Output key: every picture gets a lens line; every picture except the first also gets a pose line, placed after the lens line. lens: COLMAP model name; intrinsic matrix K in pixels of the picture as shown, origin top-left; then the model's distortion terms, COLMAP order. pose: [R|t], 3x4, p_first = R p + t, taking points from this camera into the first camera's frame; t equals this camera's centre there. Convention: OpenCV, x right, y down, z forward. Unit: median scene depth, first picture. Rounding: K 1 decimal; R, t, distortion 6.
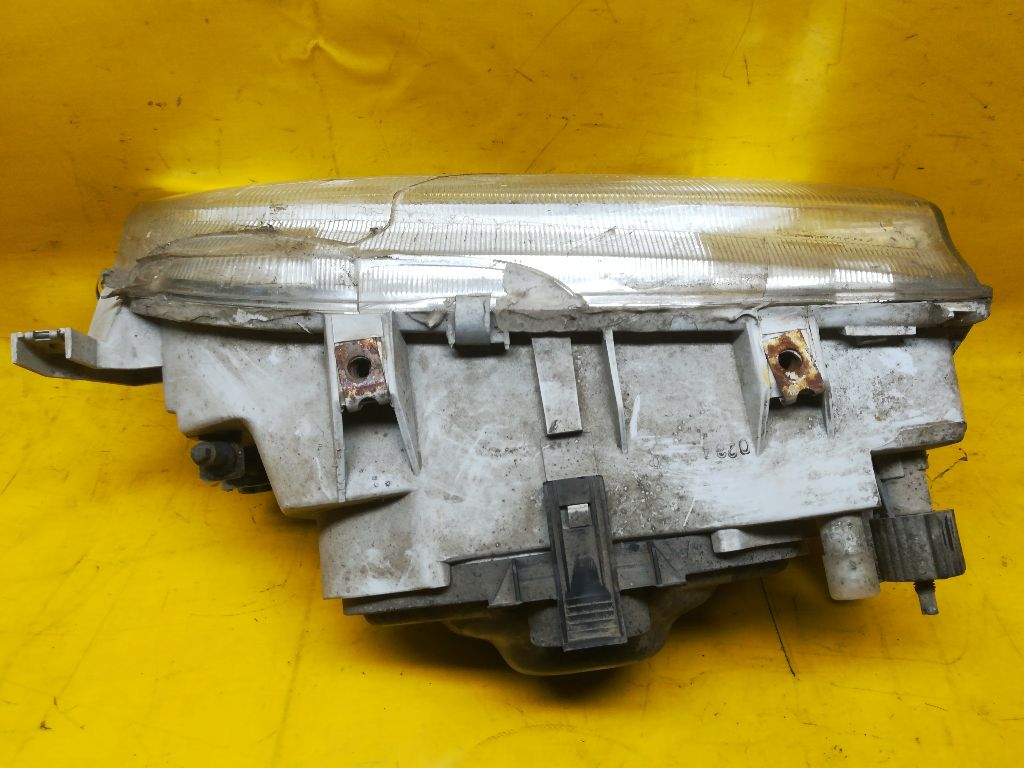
lens RADIAL K [[813.0, 0, 514.1], [0, 813.0, 390.1], [0, 0, 1]] dist [0.035950, -0.070051]
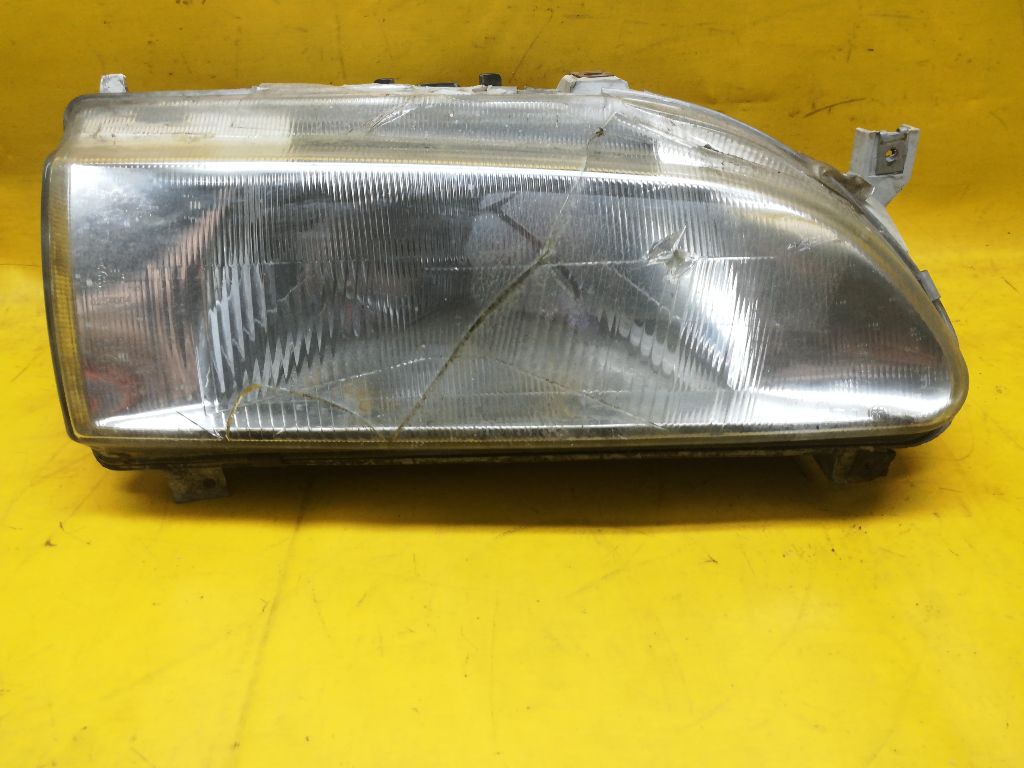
lens RADIAL K [[813.0, 0, 512.0], [0, 813.0, 378.4], [0, 0, 1]] dist [0.035950, -0.070051]
pose [[0.999097, -0.038079, 0.018868, -0.030166], [0.040904, 0.982082, -0.183962, 0.372117], [-0.011525, 0.184568, 0.982752, -0.004984]]
